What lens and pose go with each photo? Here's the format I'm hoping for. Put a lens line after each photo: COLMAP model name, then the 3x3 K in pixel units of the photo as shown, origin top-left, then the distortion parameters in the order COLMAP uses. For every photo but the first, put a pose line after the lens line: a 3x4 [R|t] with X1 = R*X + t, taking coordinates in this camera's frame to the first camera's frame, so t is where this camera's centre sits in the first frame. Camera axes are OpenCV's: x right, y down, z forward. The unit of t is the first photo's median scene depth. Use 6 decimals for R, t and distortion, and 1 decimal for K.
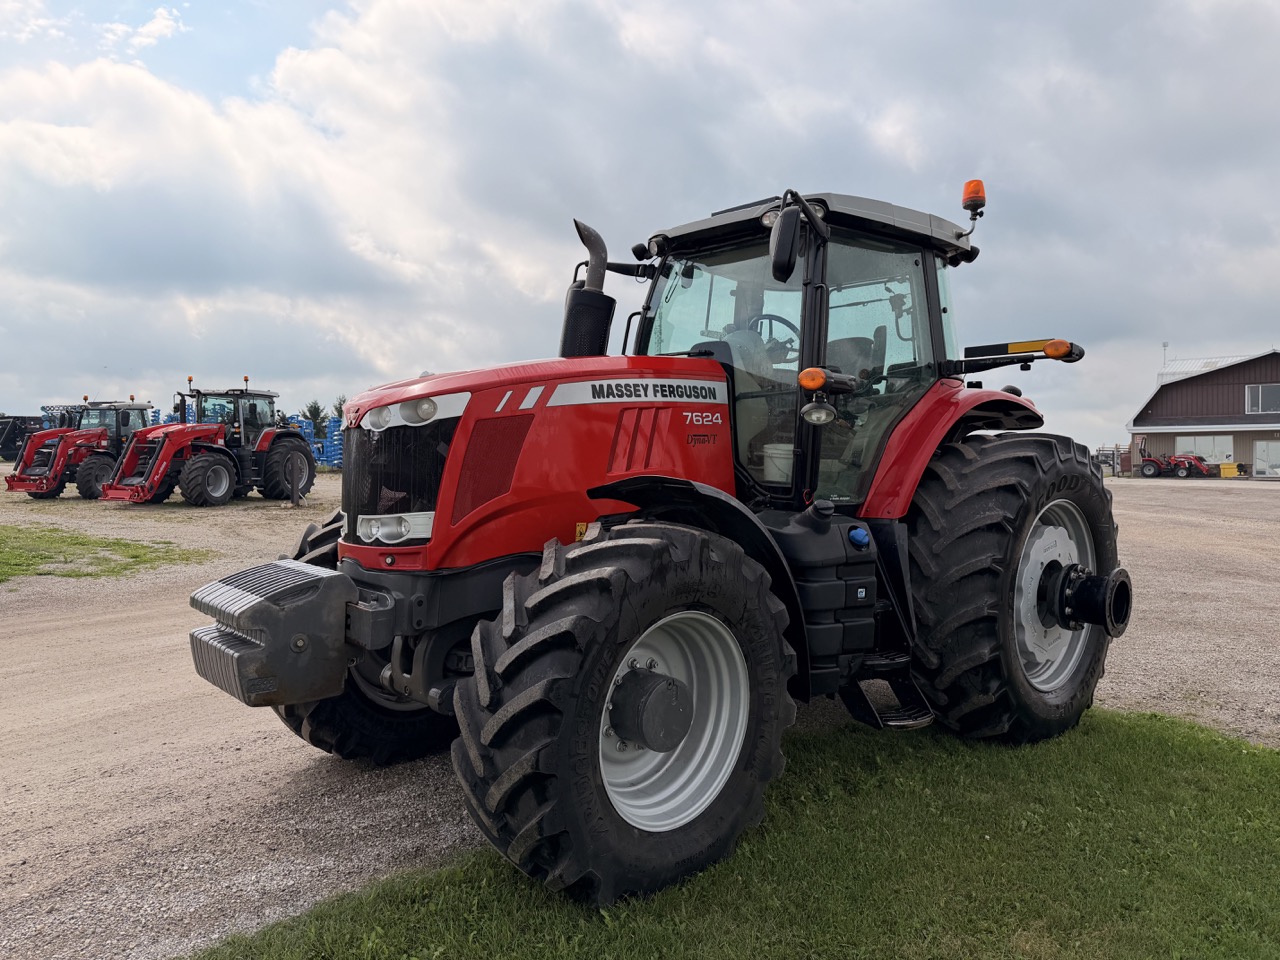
lens RADIAL K [[893.2, 0, 604.0], [0, 893.2, 457.9], [0, 0, 1]] dist [0.072641, -0.086603]
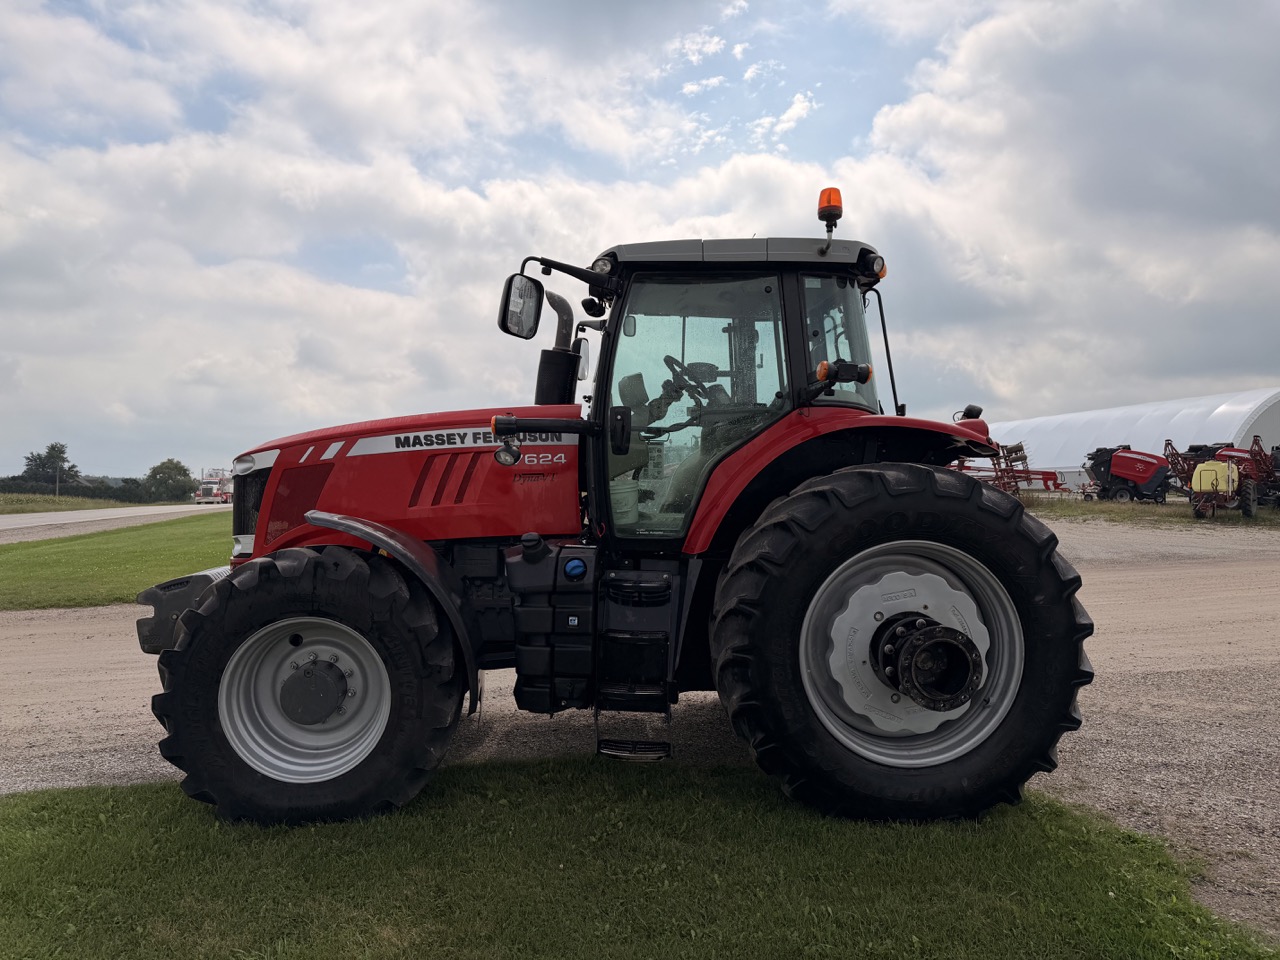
lens RADIAL K [[893.2, 0, 665.9], [0, 893.2, 464.3], [0, 0, 1]] dist [0.072641, -0.086603]
pose [[0.787462, -0.024873, -0.615861, 0.942226], [0.008669, 0.999534, -0.029283, -0.003074], [0.616302, 0.017720, 0.787311, 0.211418]]
